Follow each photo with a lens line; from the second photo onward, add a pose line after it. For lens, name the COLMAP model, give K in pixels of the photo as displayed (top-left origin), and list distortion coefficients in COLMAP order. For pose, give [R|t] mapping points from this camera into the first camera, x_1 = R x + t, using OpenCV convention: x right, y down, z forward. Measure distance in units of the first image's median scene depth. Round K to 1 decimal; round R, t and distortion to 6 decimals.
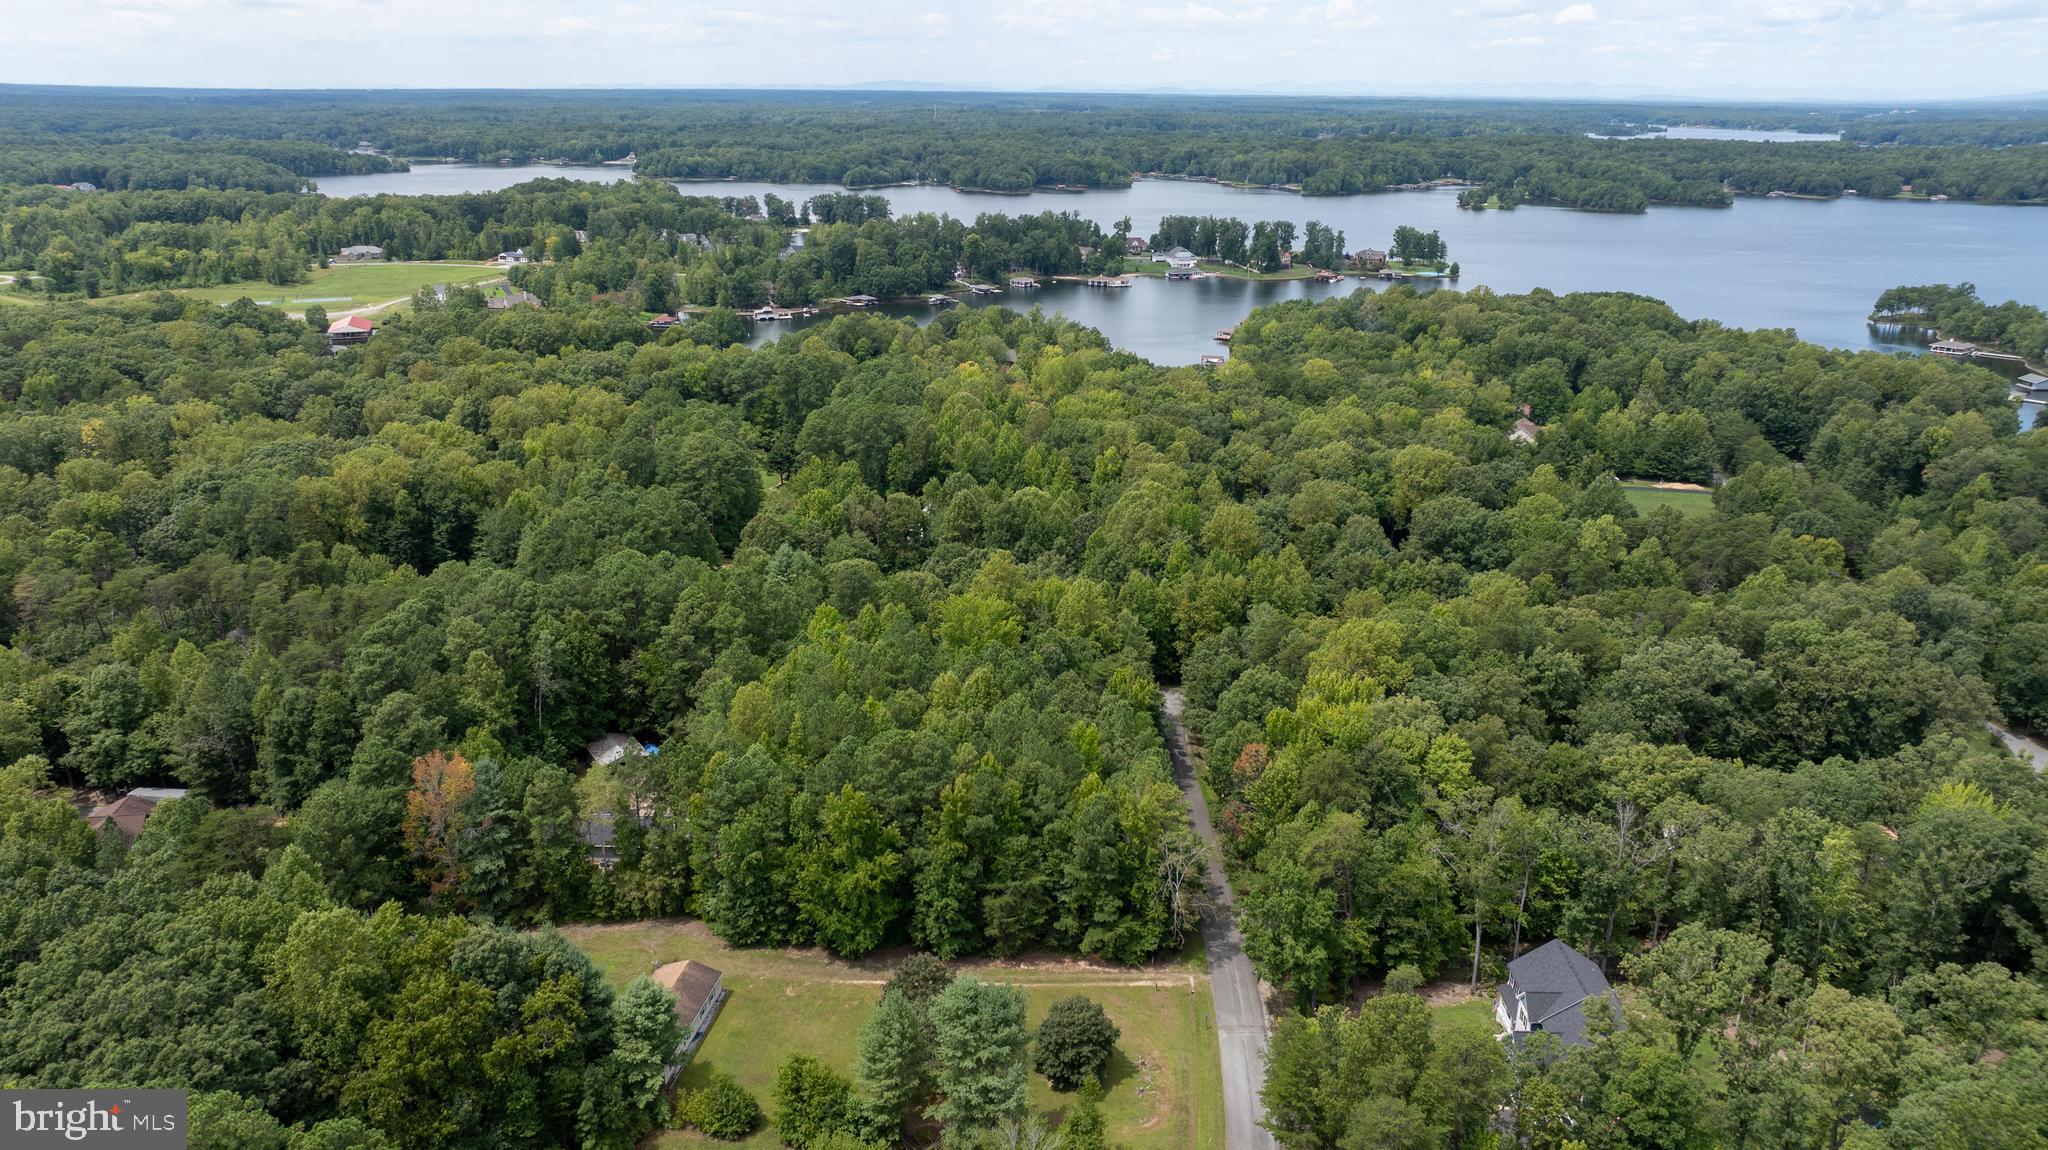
lens RADIAL K [[1440.0, 0, 1024.1], [0, 1440.0, 569.3], [0, 0, 1]] dist [-0.038075, 0.034756]
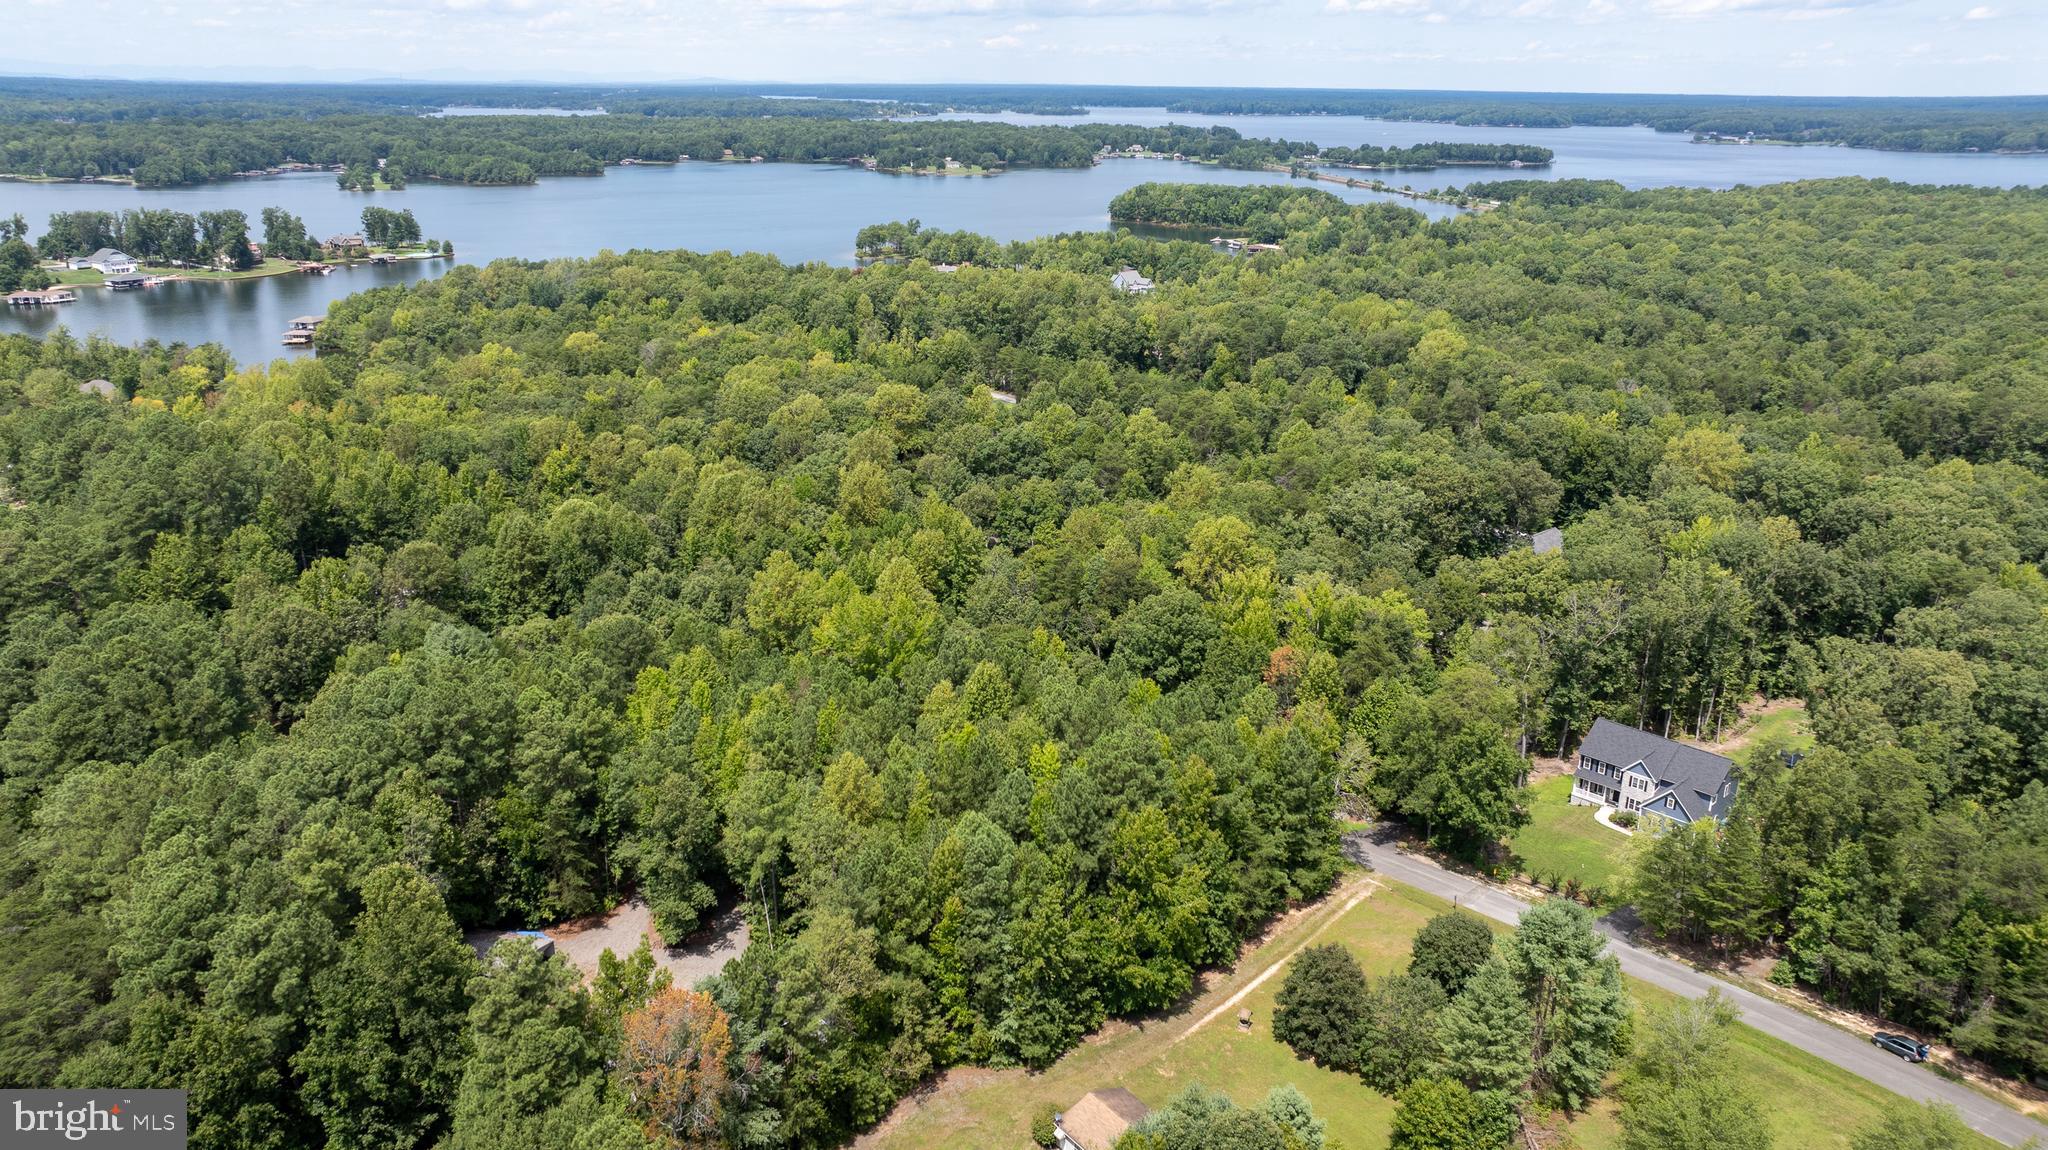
lens RADIAL K [[1440.0, 0, 1024.7], [0, 1440.0, 574.5], [0, 0, 1]] dist [-0.038075, 0.034756]
pose [[0.694359, -0.232773, 0.680942, -0.154232], [0.223766, 0.969172, 0.103127, -0.017283], [-0.683955, 0.080764, 0.725040, 0.097707]]
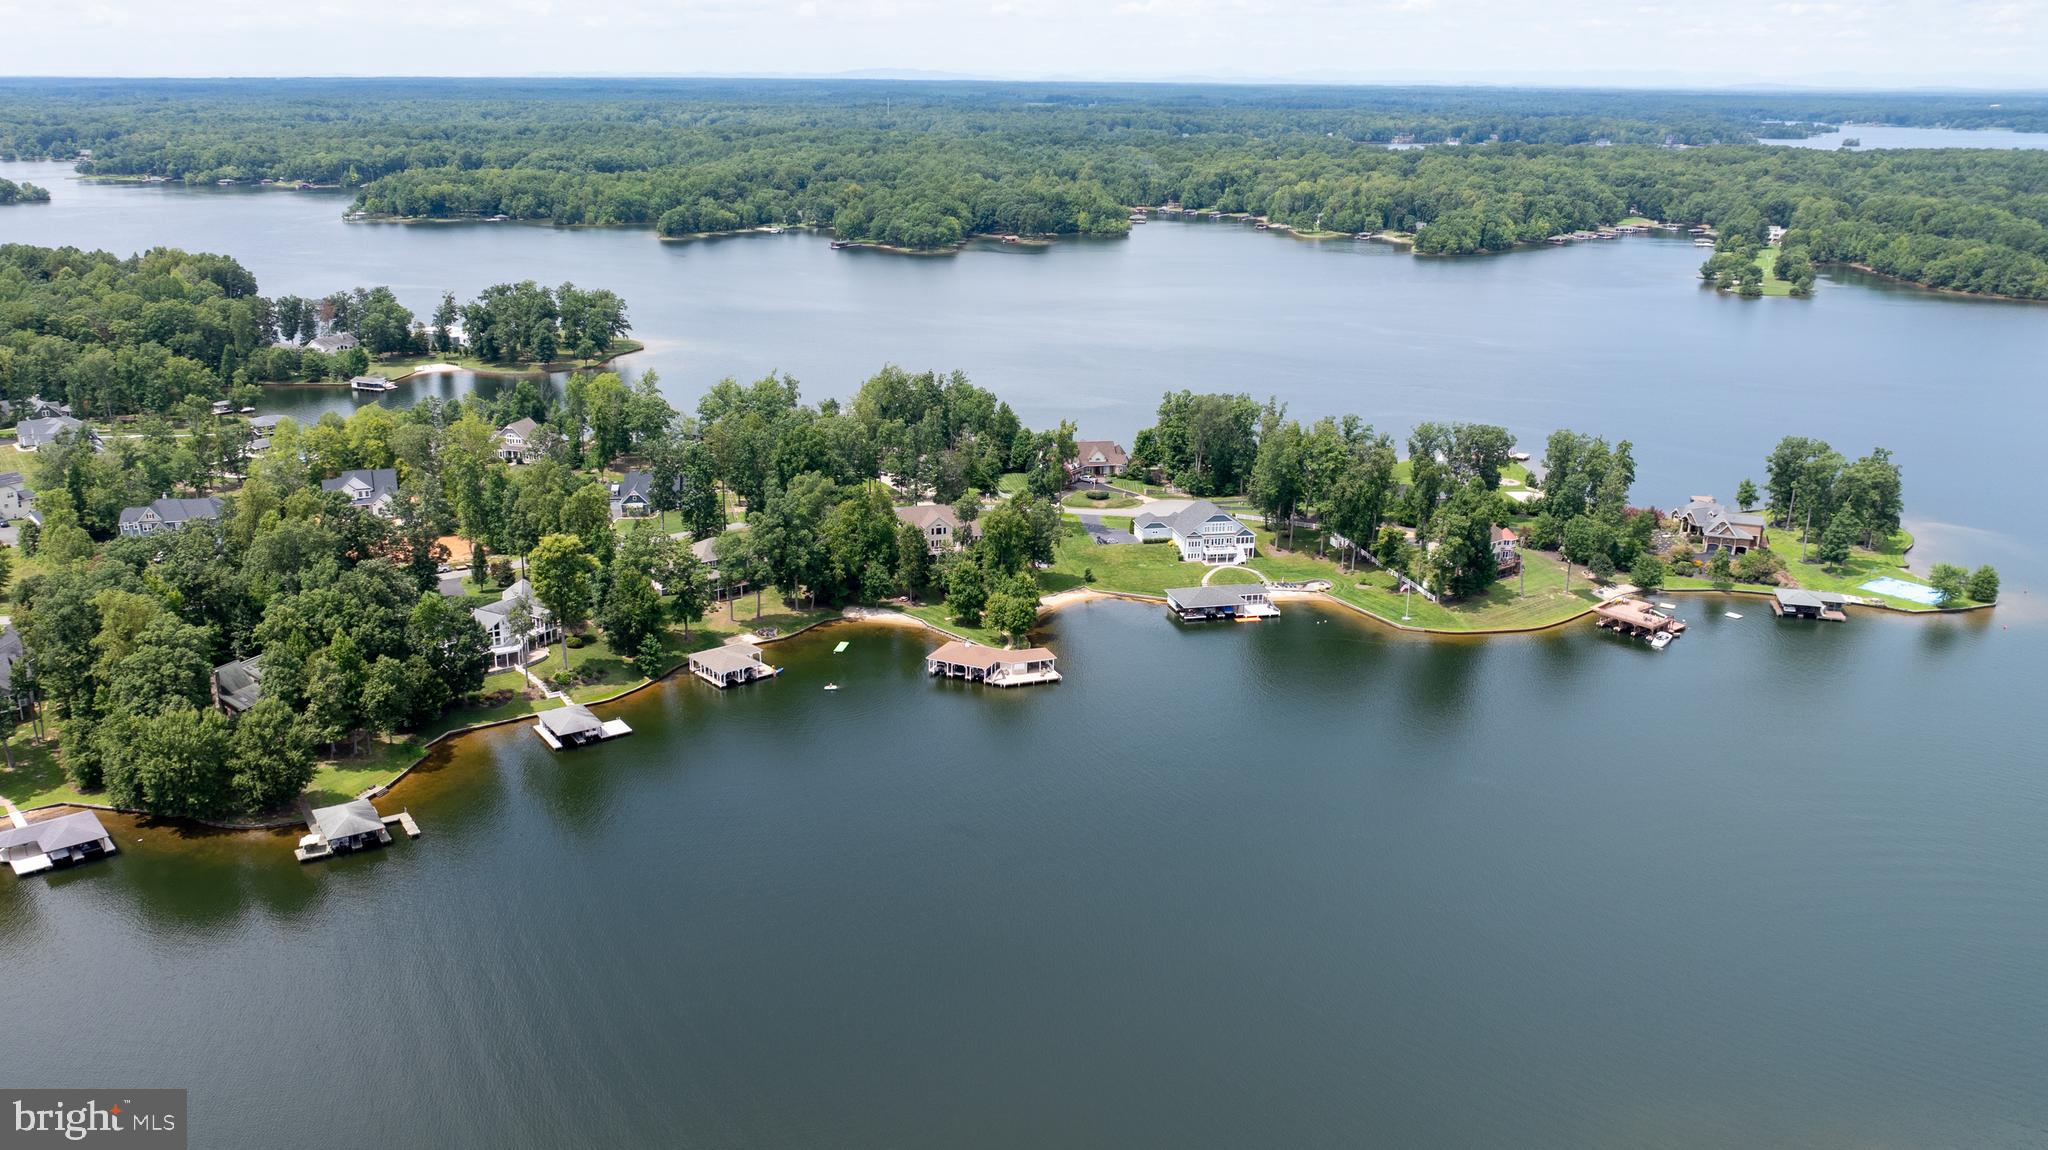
lens RADIAL K [[1606.0, 0, 968.9], [0, 1606.0, 569.7], [0, 0, 1]] dist [-0.021721, -0.003745]
pose [[0.999245, 0.010732, -0.037334, 0.078248], [-0.011669, 0.999620, -0.024986, -0.246703], [0.037052, 0.025403, 0.998990, 0.734669]]
